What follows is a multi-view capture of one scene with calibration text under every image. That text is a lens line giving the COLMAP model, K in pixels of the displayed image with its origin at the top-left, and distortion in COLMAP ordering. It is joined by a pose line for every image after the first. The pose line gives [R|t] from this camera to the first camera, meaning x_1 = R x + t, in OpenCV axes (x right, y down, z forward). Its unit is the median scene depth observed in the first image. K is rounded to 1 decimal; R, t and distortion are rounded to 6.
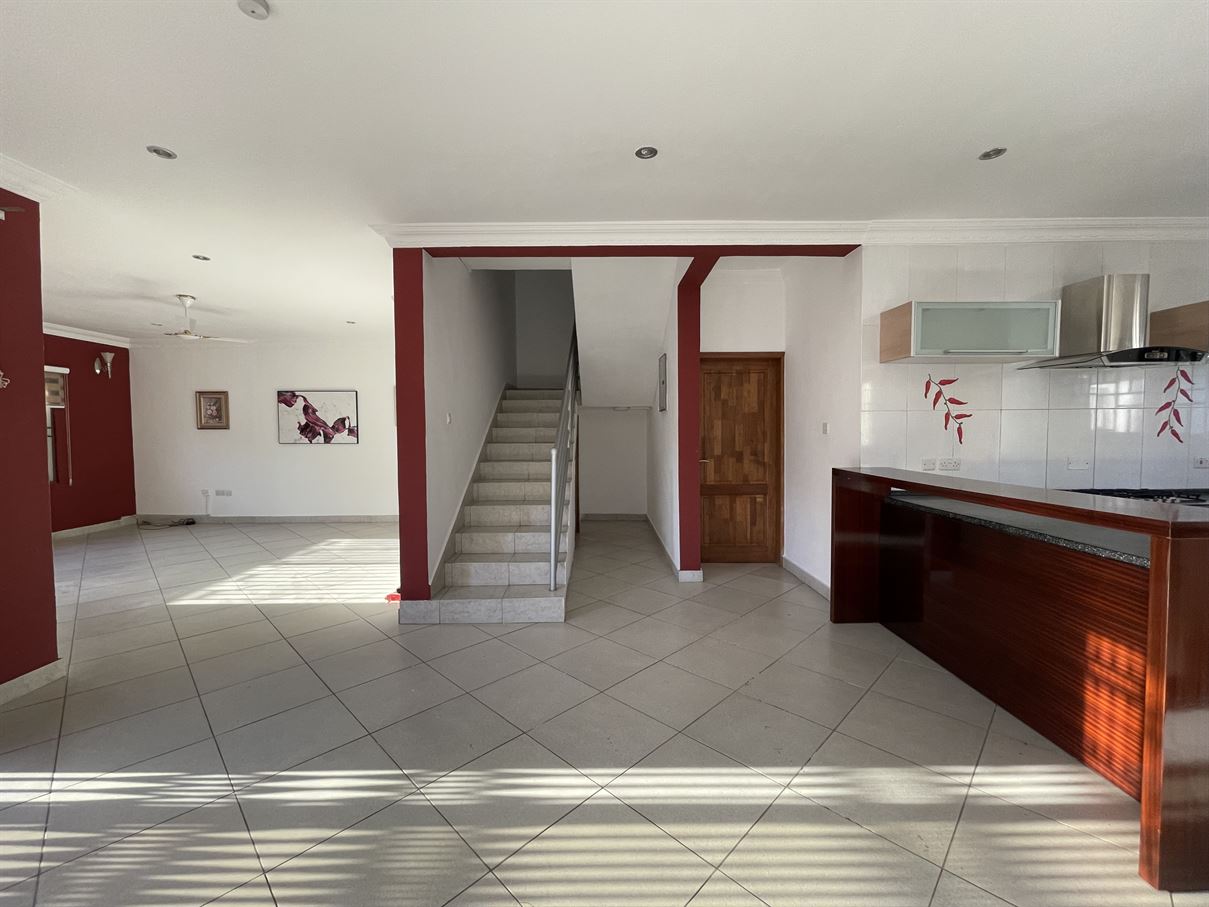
lens RADIAL K [[487.0, 0, 601.8], [0, 487.0, 451.0], [0, 0, 1]] dist [-0.000265, 0.000015]
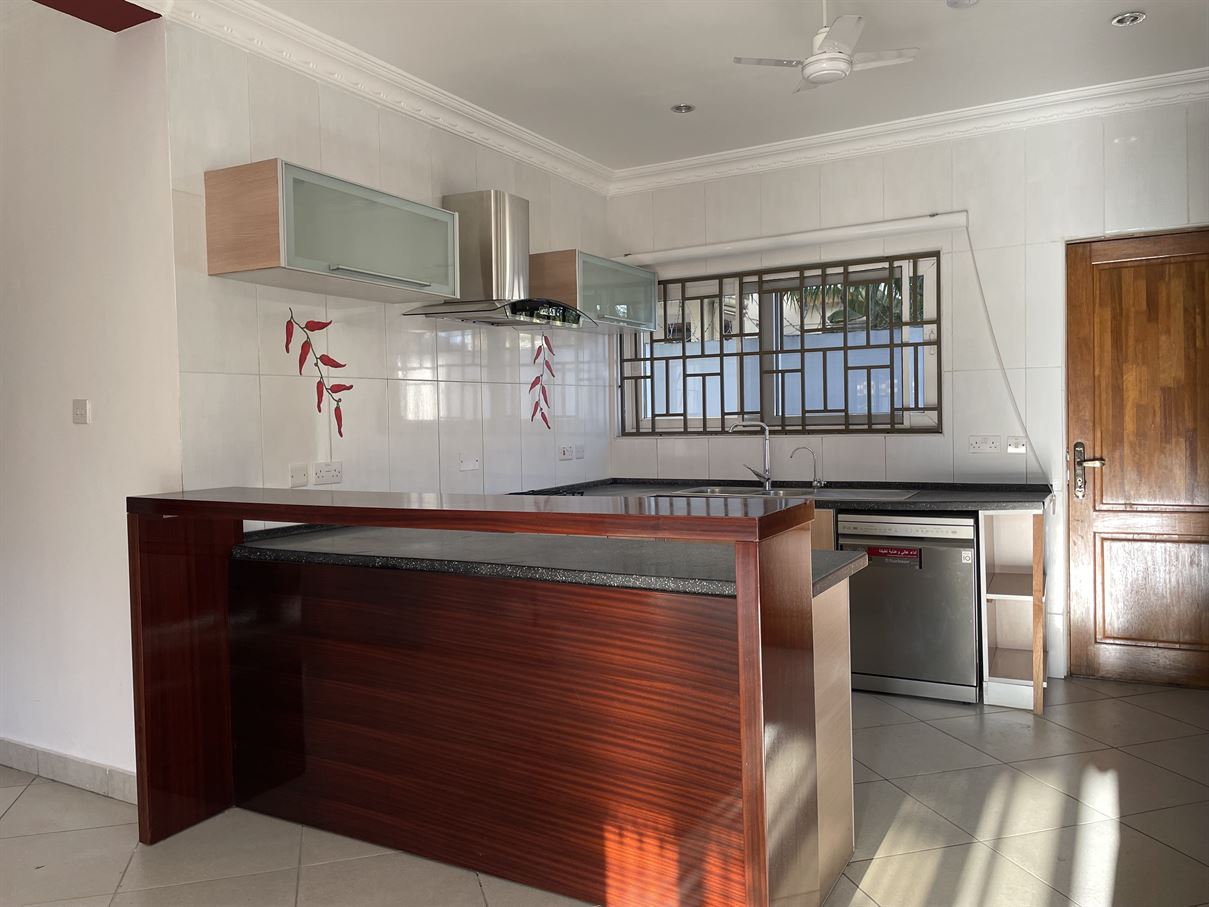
lens RADIAL K [[910.7, 0, 603.6], [0, 910.7, 448.9], [0, 0, 1]] dist [0.045301, -0.011143]
pose [[0.497285, -0.034530, 0.866900, -0.036918], [0.056647, 0.998368, 0.007271, 0.009301], [-0.865736, 0.045491, 0.498429, 0.204189]]
